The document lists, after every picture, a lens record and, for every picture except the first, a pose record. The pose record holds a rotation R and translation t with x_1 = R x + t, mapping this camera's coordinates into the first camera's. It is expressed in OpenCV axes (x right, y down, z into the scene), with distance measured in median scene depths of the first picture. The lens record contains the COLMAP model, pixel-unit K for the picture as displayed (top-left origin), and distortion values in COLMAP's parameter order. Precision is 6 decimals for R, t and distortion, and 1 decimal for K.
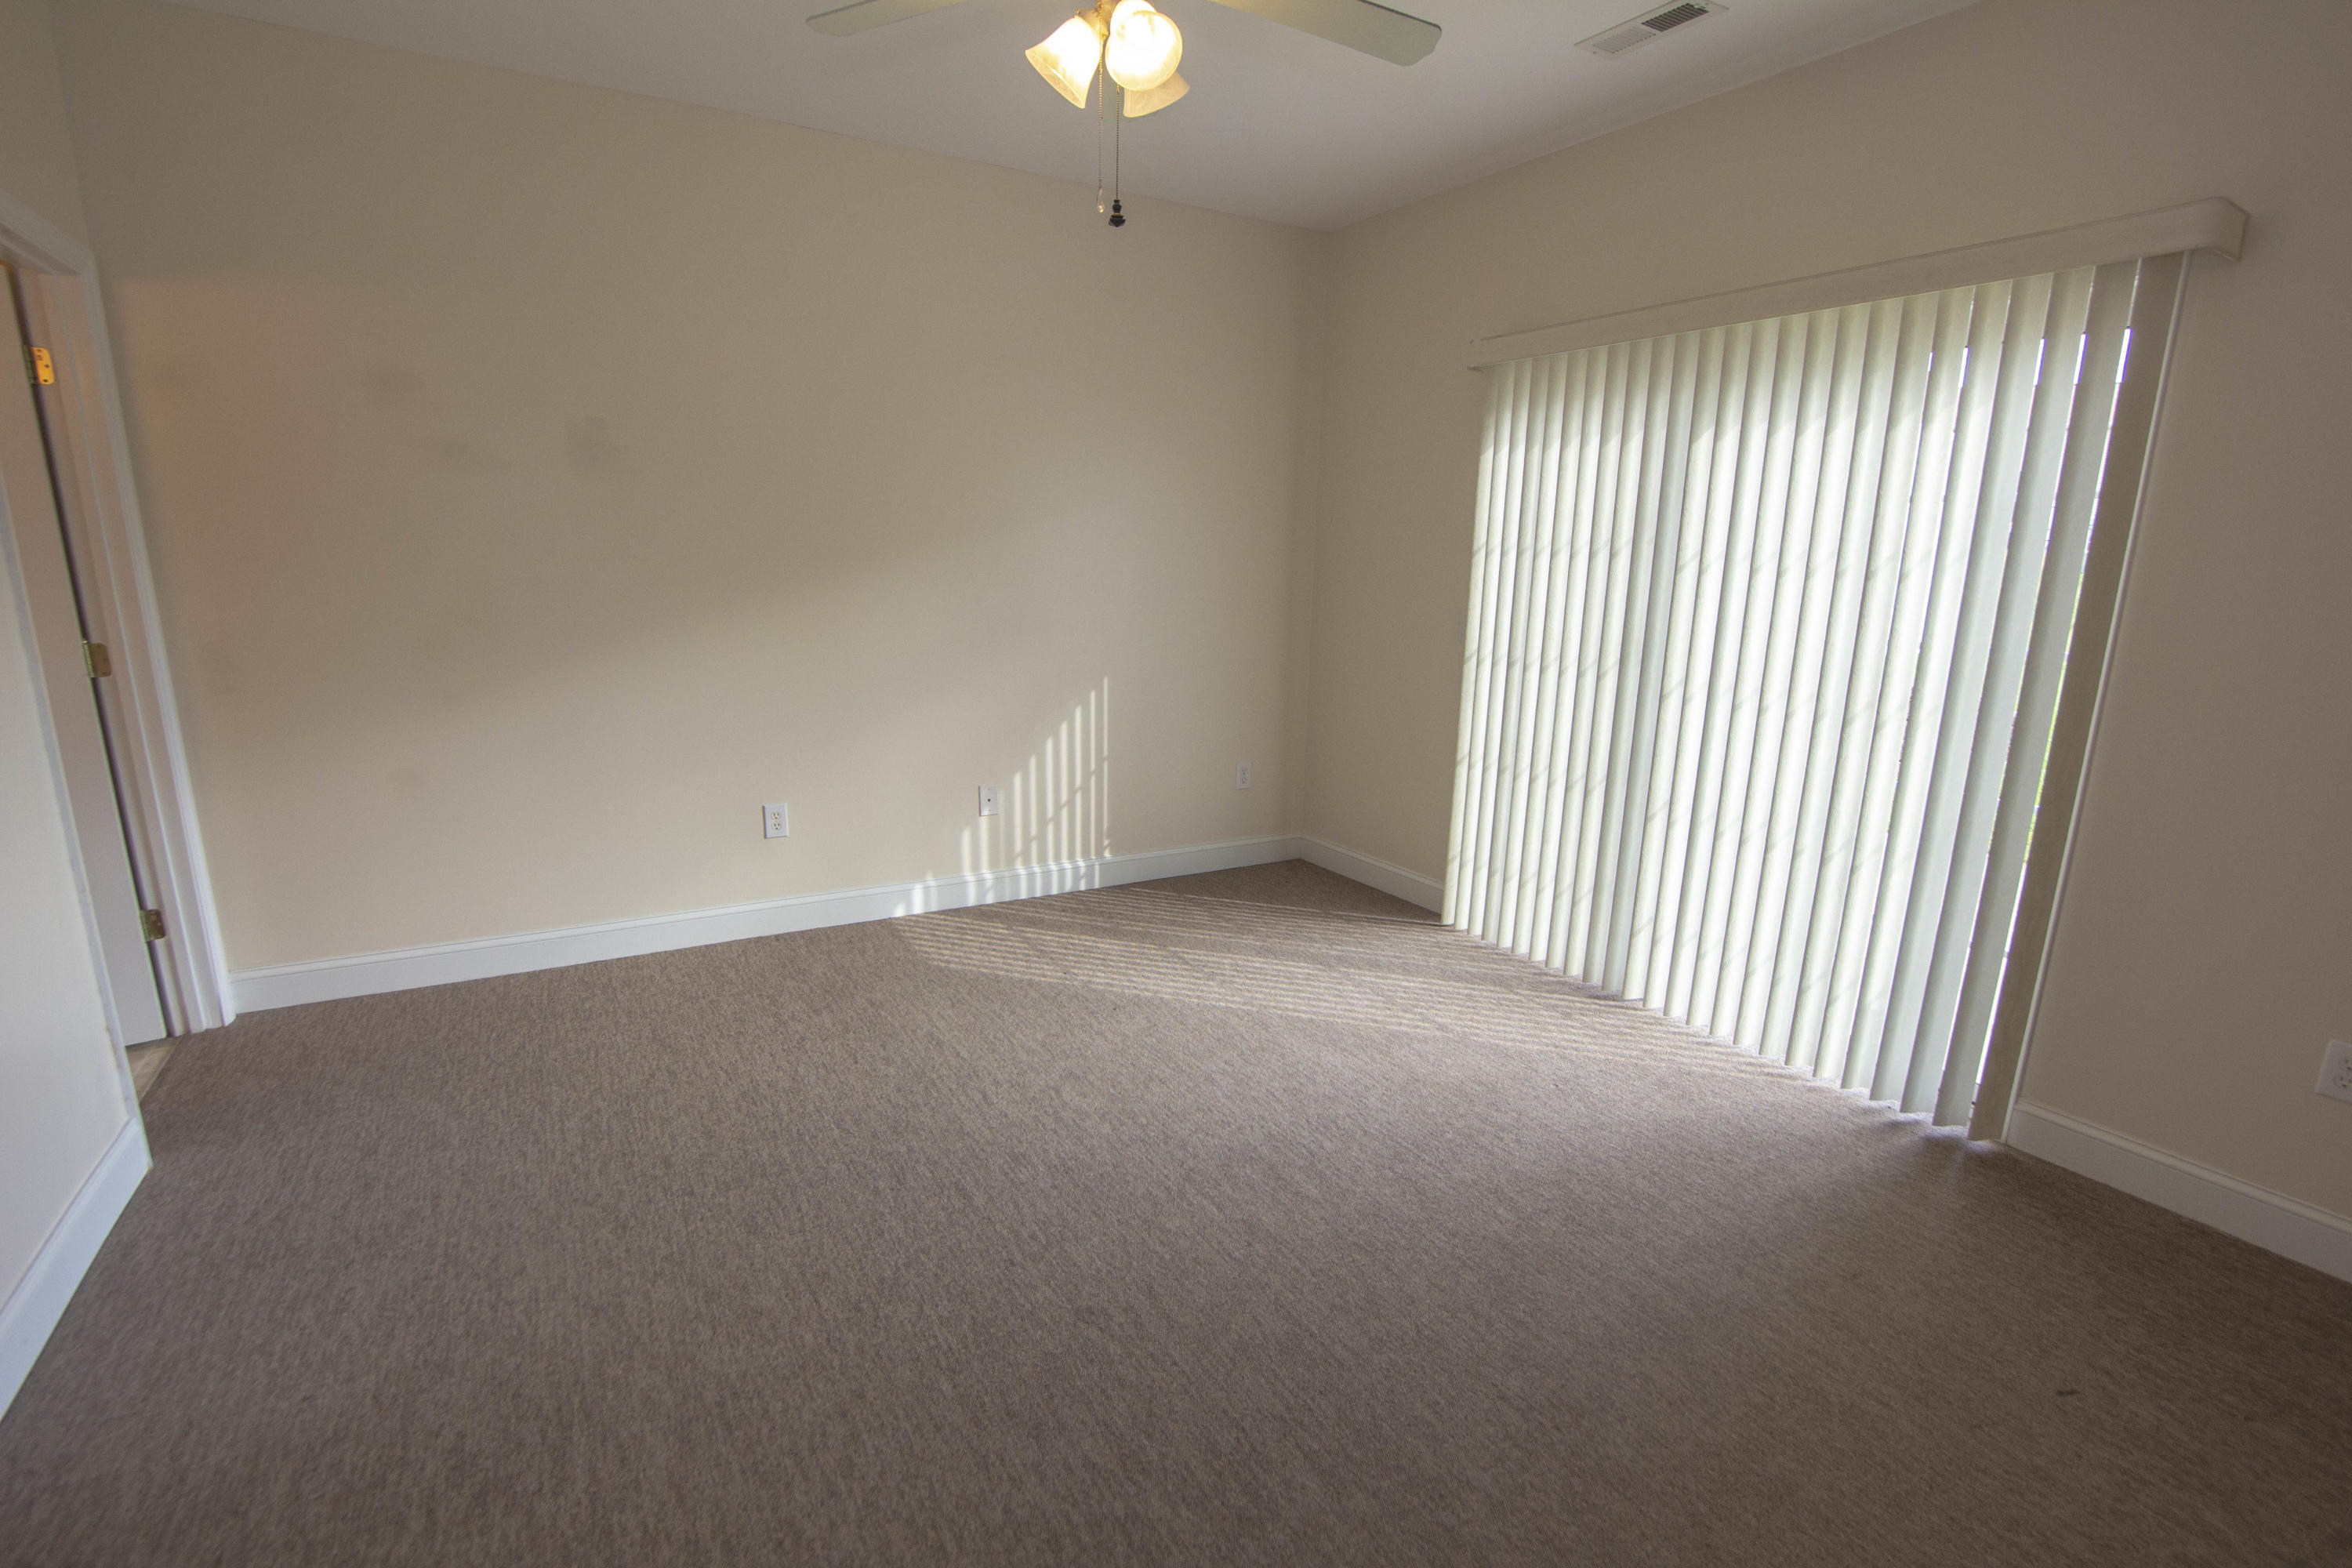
lens RADIAL K [[1097.9, 0, 1171.6], [0, 1097.9, 808.0], [0, 0, 1]] dist [-0.027642, 0.000368]
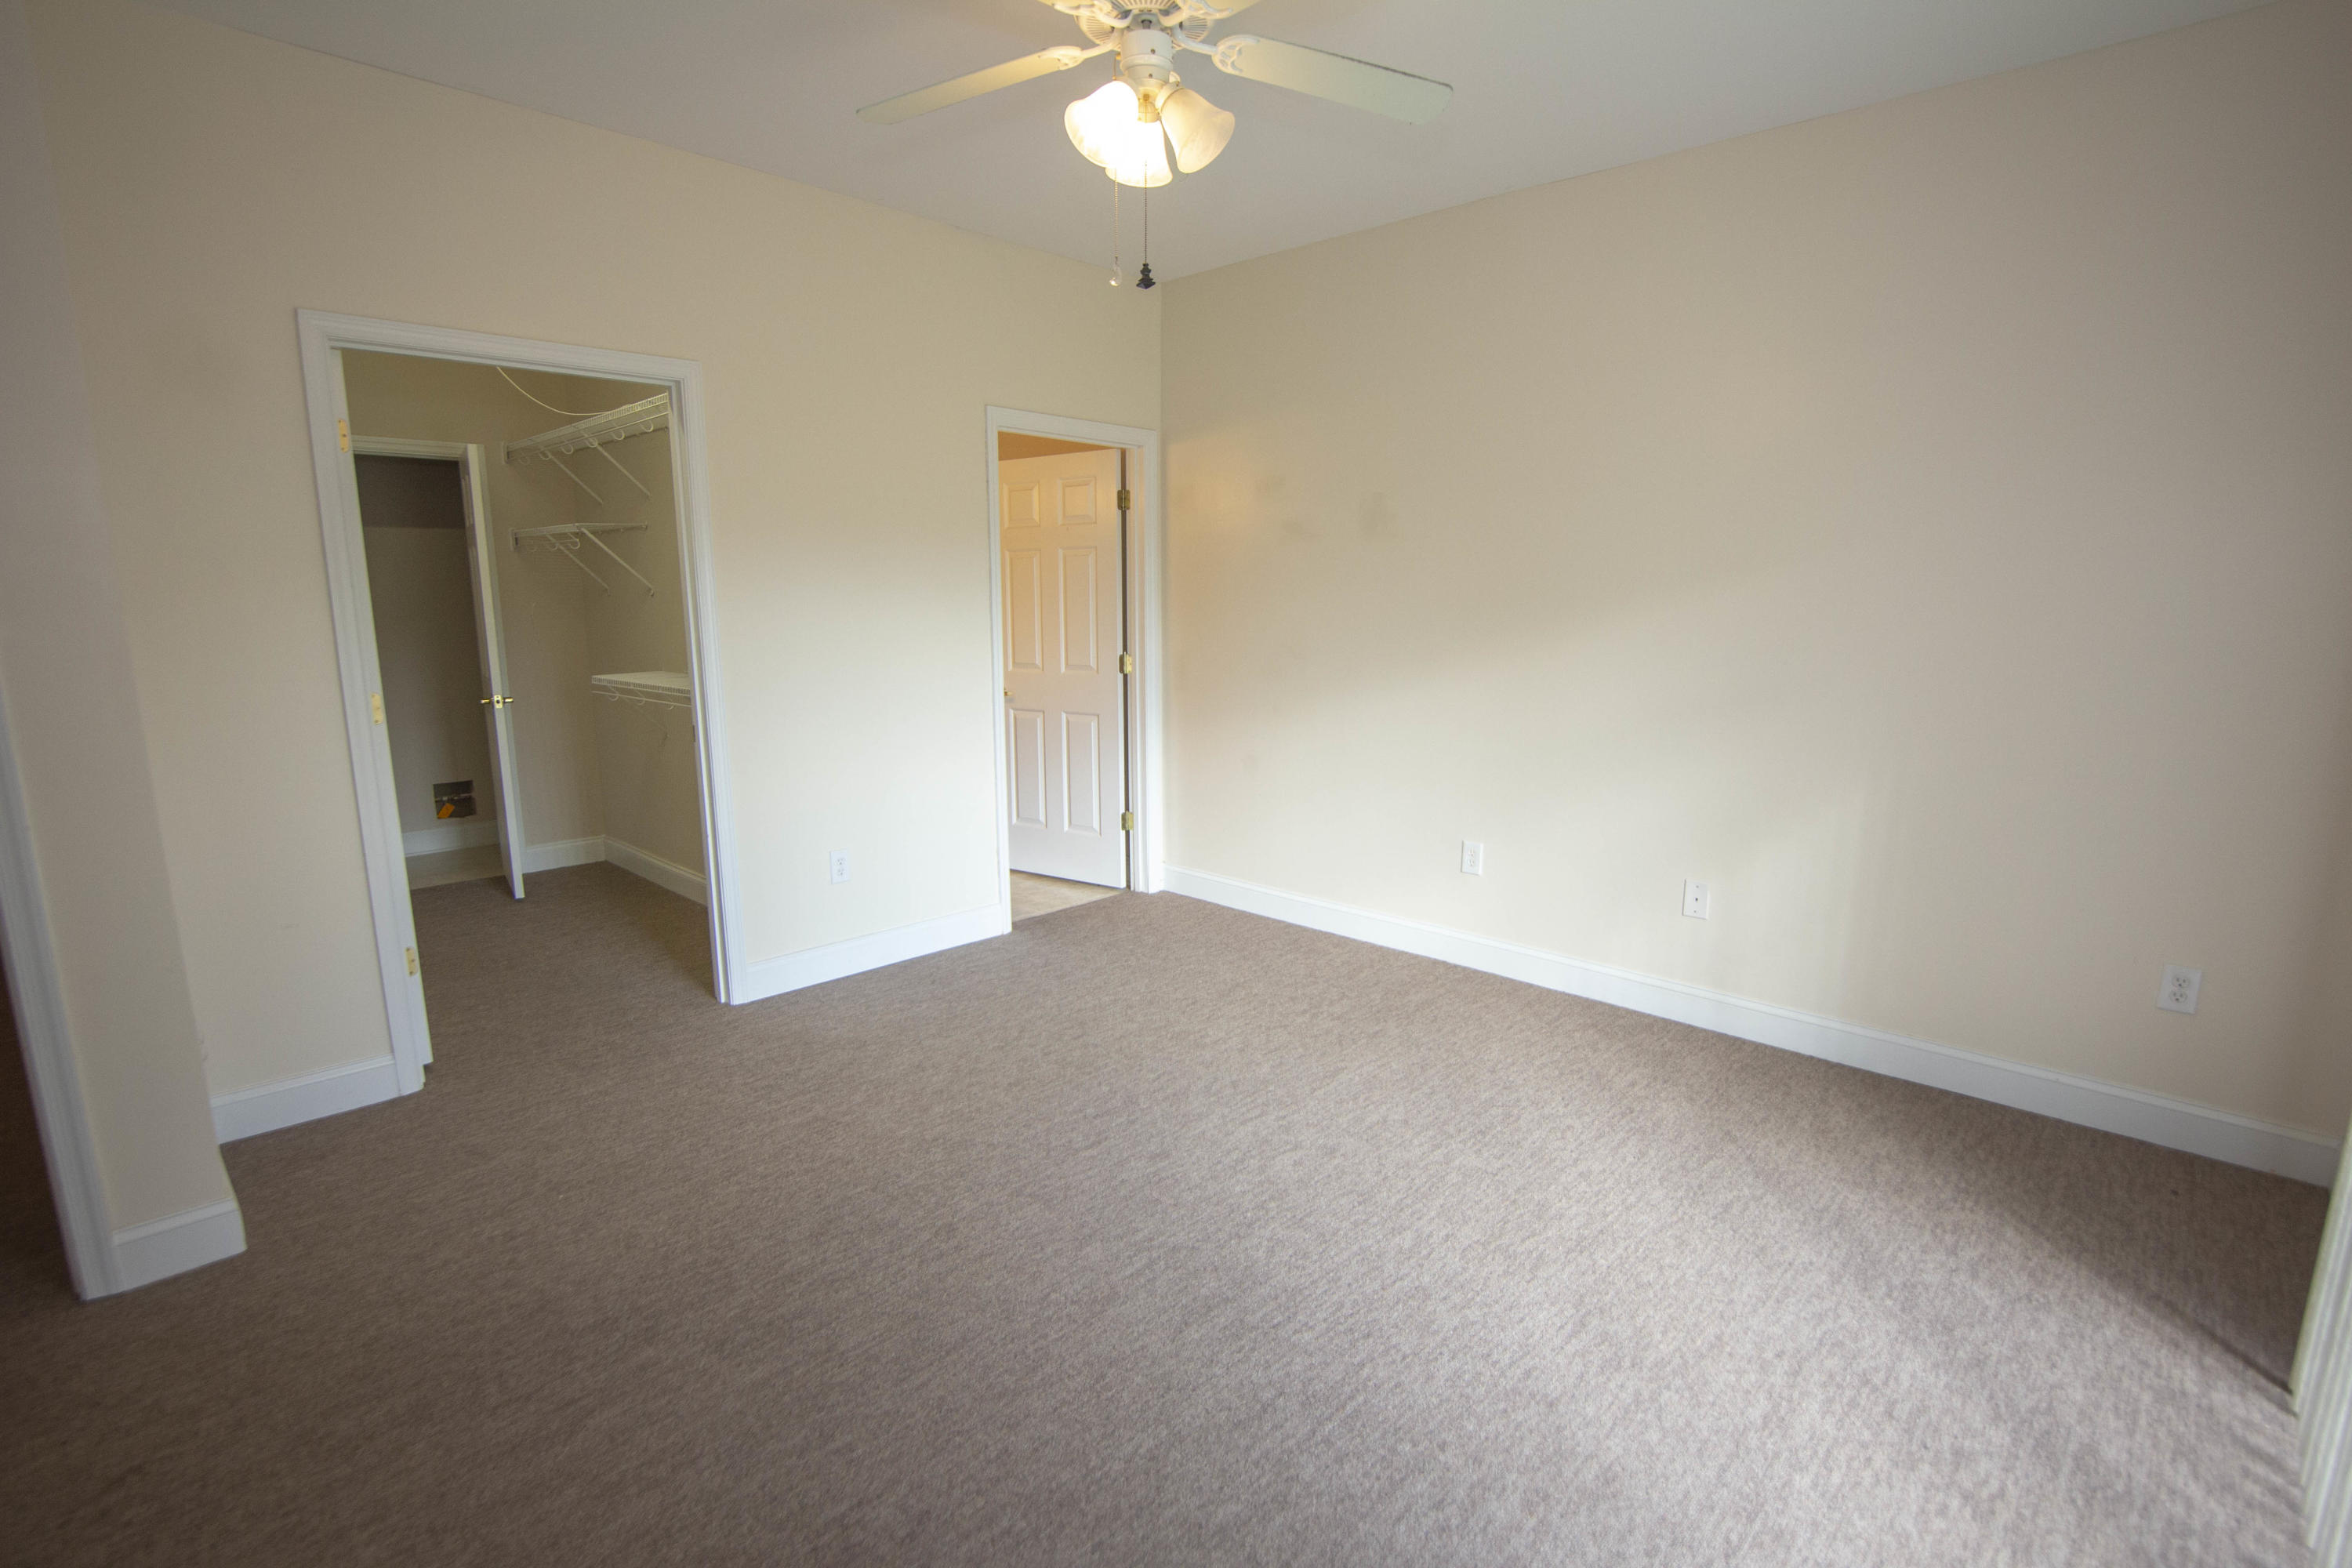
lens RADIAL K [[1097.9, 0, 1171.6], [0, 1097.9, 808.0], [0, 0, 1]] dist [-0.027642, 0.000368]
pose [[0.273027, 0.165106, -0.947732, 0.710944], [-0.215917, 0.970545, 0.106878, -0.110768], [0.937462, 0.175451, 0.300635, 0.540340]]
